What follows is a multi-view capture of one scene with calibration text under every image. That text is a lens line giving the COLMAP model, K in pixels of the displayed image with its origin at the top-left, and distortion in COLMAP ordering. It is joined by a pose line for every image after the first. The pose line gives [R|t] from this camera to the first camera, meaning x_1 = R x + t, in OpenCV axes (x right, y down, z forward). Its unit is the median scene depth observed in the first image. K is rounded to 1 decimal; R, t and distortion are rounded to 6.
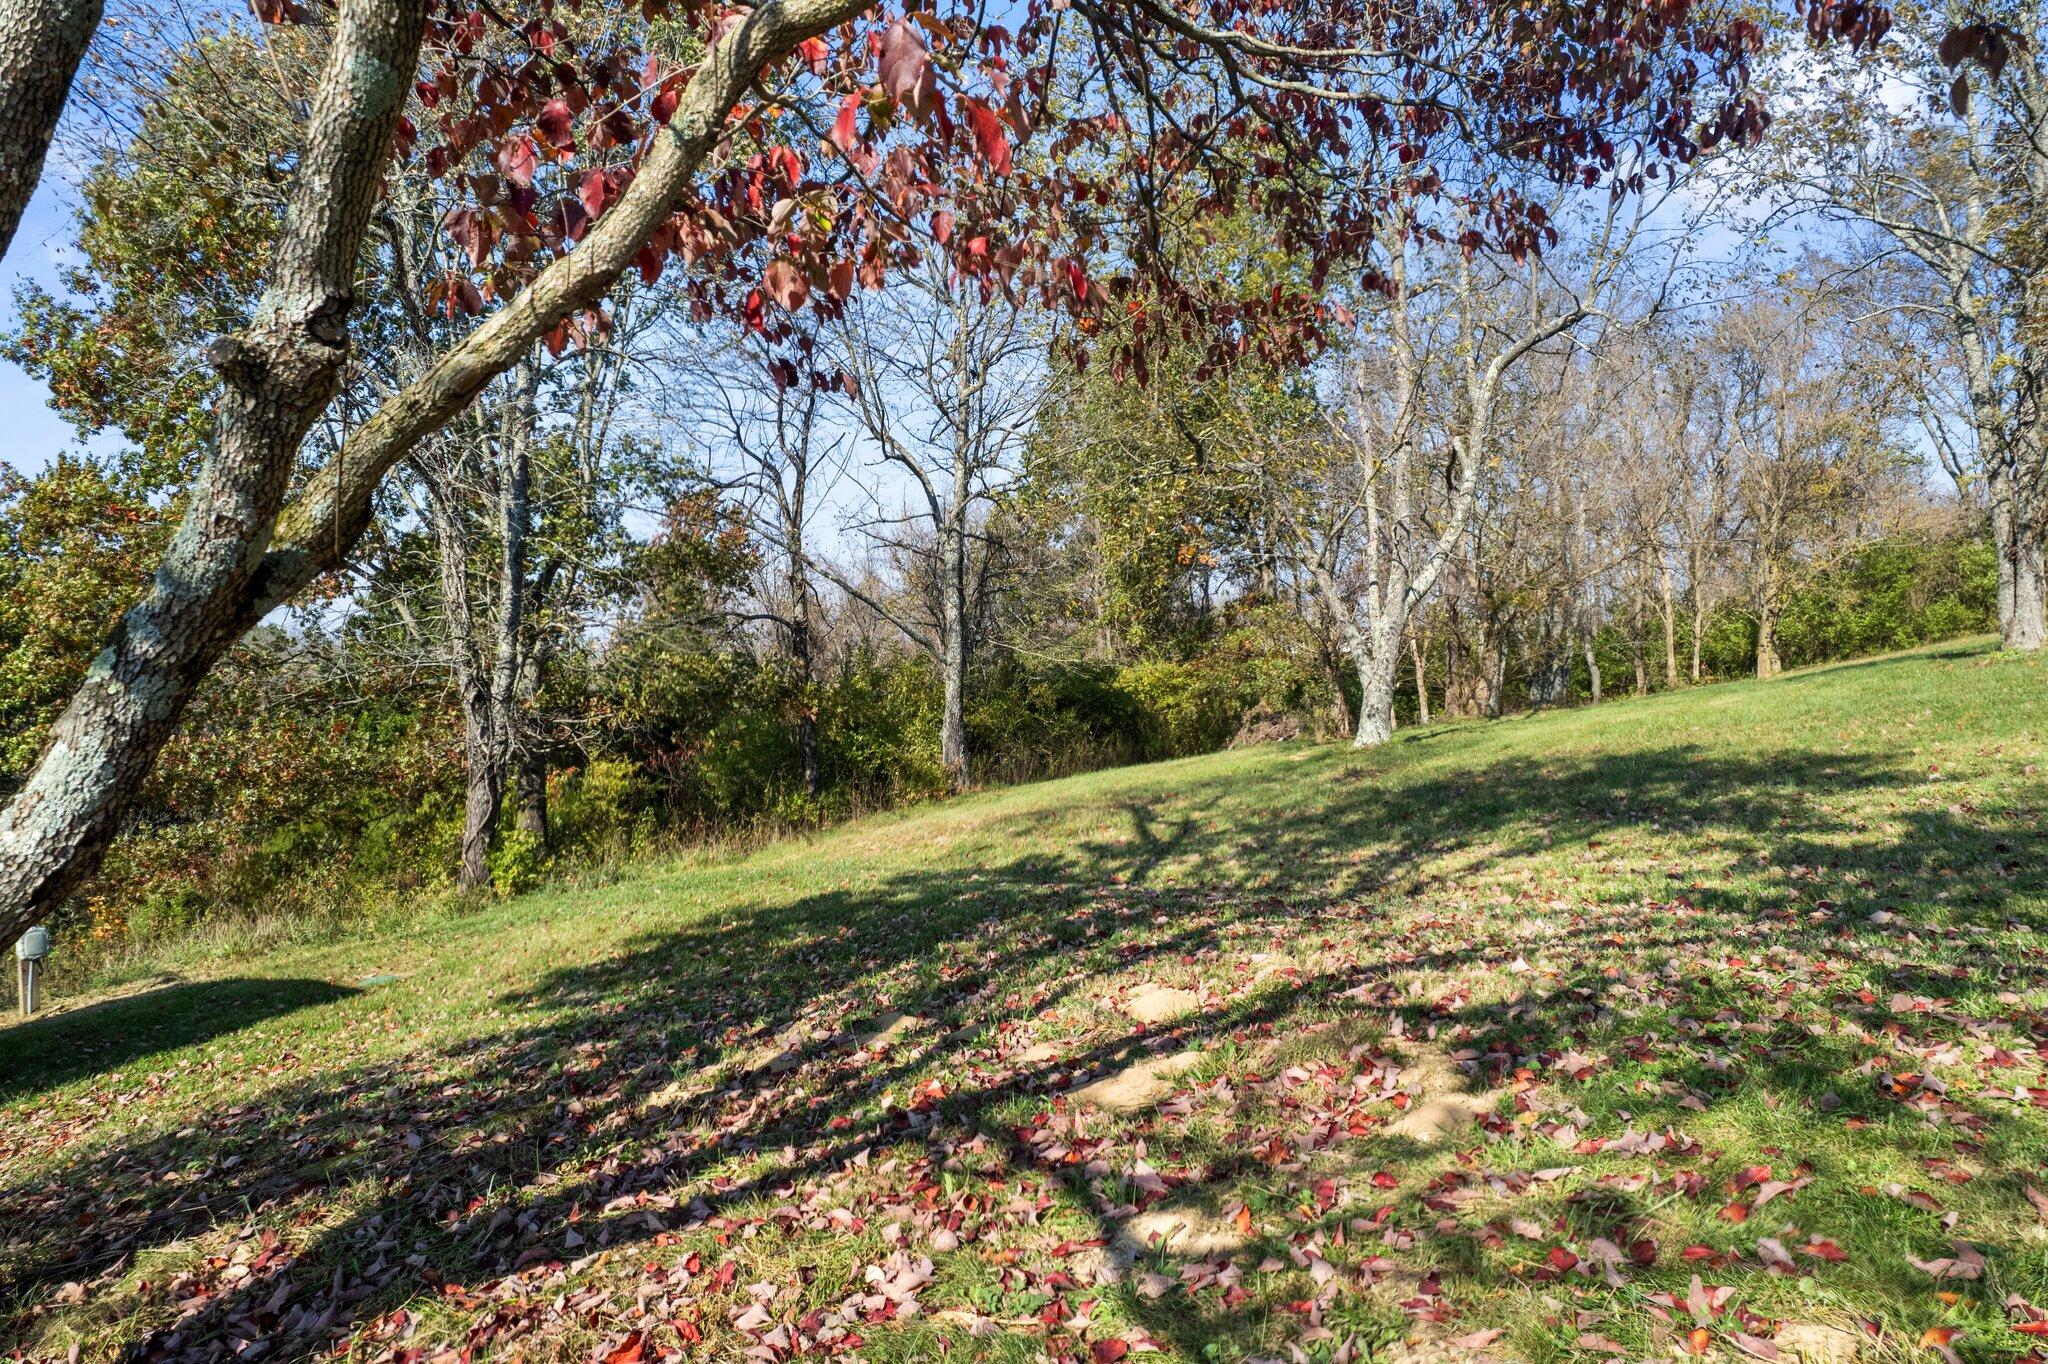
lens RADIAL K [[1319.1, 0, 1021.9], [0, 1319.1, 679.8], [0, 0, 1]] dist [-0.052907, 0.014794]
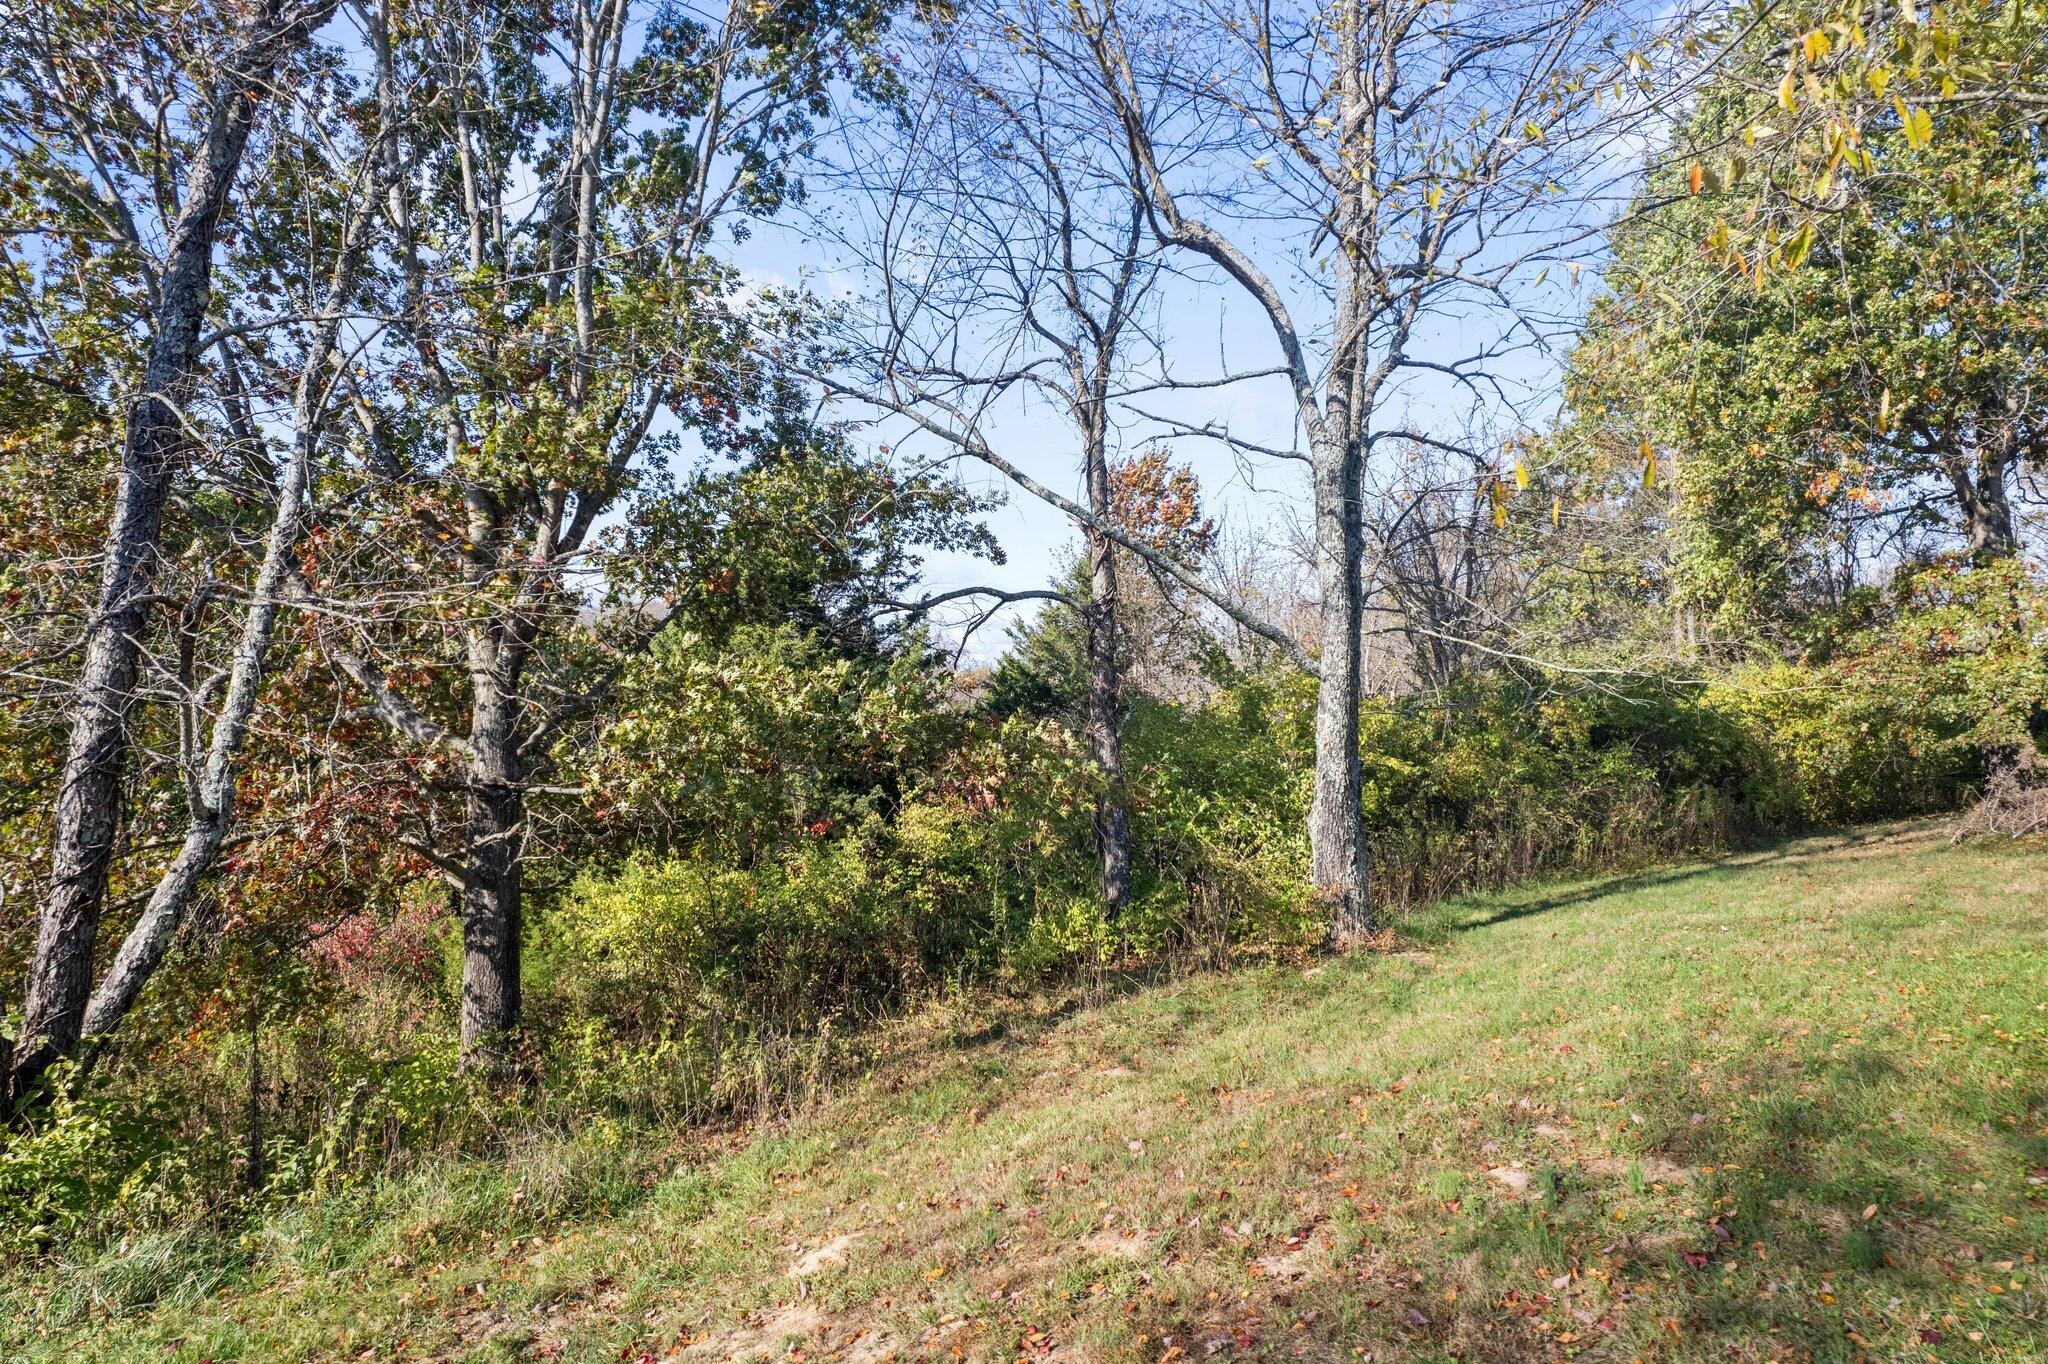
lens RADIAL K [[1319.1, 0, 1025.1], [0, 1319.1, 677.6], [0, 0, 1]] dist [-0.052907, 0.014794]
pose [[0.918553, -0.002270, -0.395292, 0.030738], [0.001313, 0.999996, -0.002692, -0.009672], [0.395297, 0.001954, 0.918551, 0.458976]]
